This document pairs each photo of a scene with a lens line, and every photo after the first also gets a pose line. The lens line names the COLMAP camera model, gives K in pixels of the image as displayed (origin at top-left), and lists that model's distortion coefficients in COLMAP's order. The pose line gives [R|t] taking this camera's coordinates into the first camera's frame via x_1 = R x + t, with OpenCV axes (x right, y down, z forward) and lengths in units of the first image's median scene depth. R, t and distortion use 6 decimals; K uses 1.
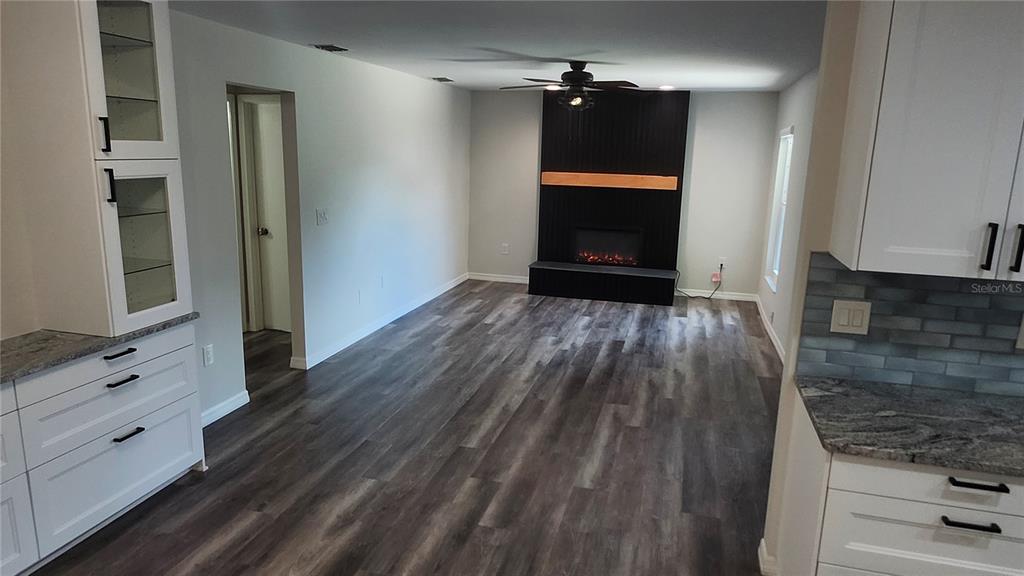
lens RADIAL K [[660.2, 0, 509.8], [0, 660.2, 291.1], [0, 0, 1]] dist [0.000598, 0.001789]
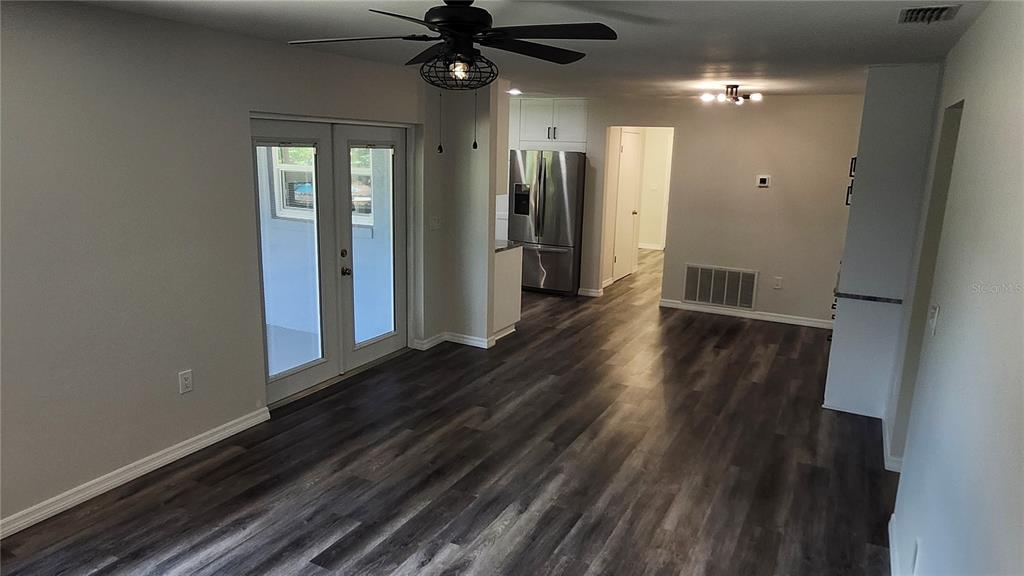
lens RADIAL K [[660.2, 0, 509.8], [0, 660.2, 291.1], [0, 0, 1]] dist [0.000598, 0.001789]
pose [[-0.974843, -0.098051, 0.200168, -0.069442], [-0.005431, 0.908228, 0.418440, -0.486825], [-0.222827, 0.406826, -0.885912, 2.106136]]
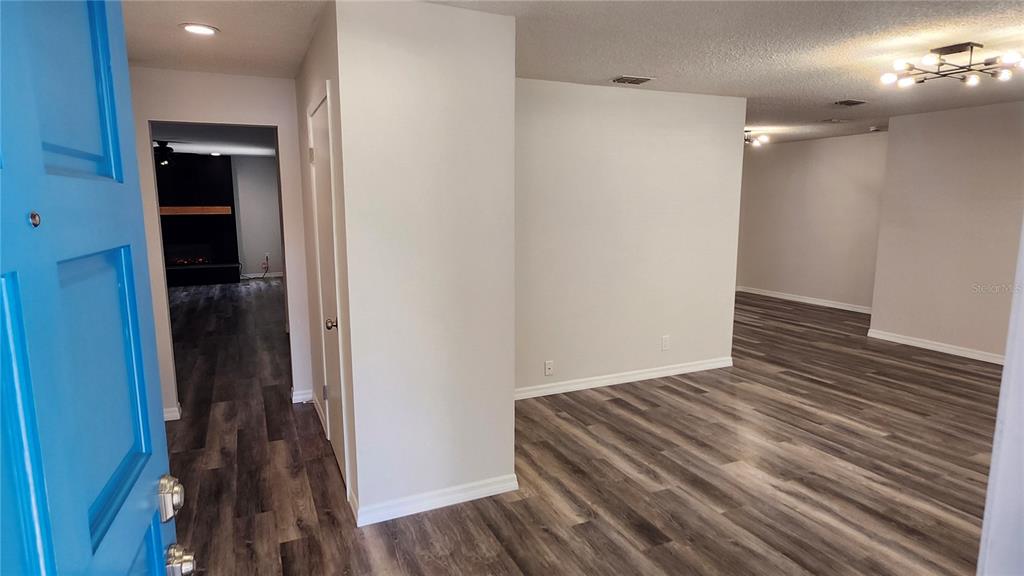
lens RADIAL K [[566.8, 0, 512.0], [0, 566.8, 288.0], [0, 0, 1]] dist [0.000953, 0.000017]
pose [[0.761934, -0.122759, 0.635914, -0.277876], [0.156713, 0.987640, 0.002889, 0.268381], [-0.628409, 0.097455, 0.771755, -1.044955]]
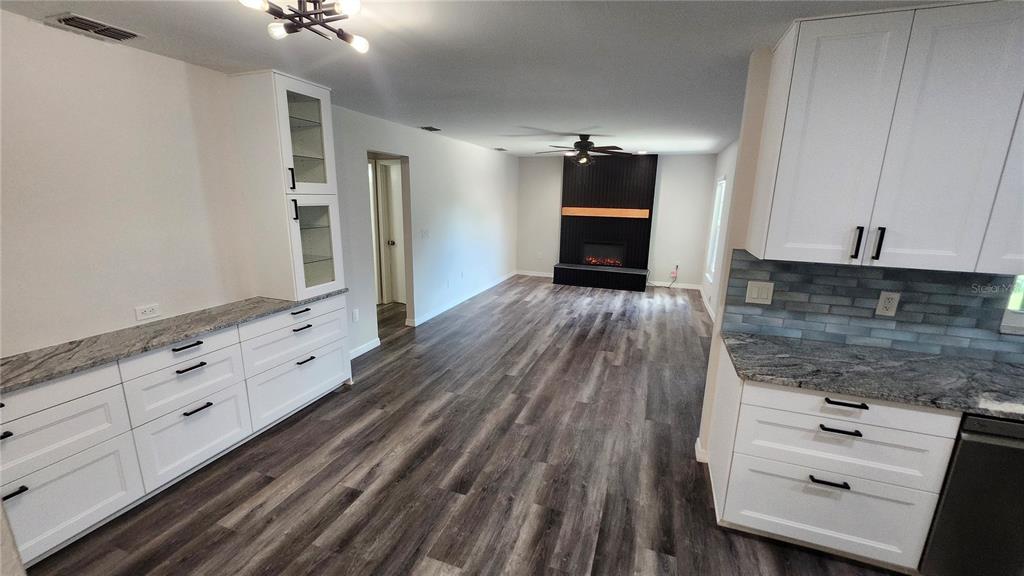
lens RADIAL K [[406.4, 0, 512.0], [0, 406.4, 288.0], [0, 0, 1]] dist [-0.000580, -0.000177]
pose [[0.996755, 0.011508, -0.079672, 0.015967], [-0.010840, 0.999902, 0.008814, 0.016221], [0.079766, -0.007921, 0.996782, 0.018022]]
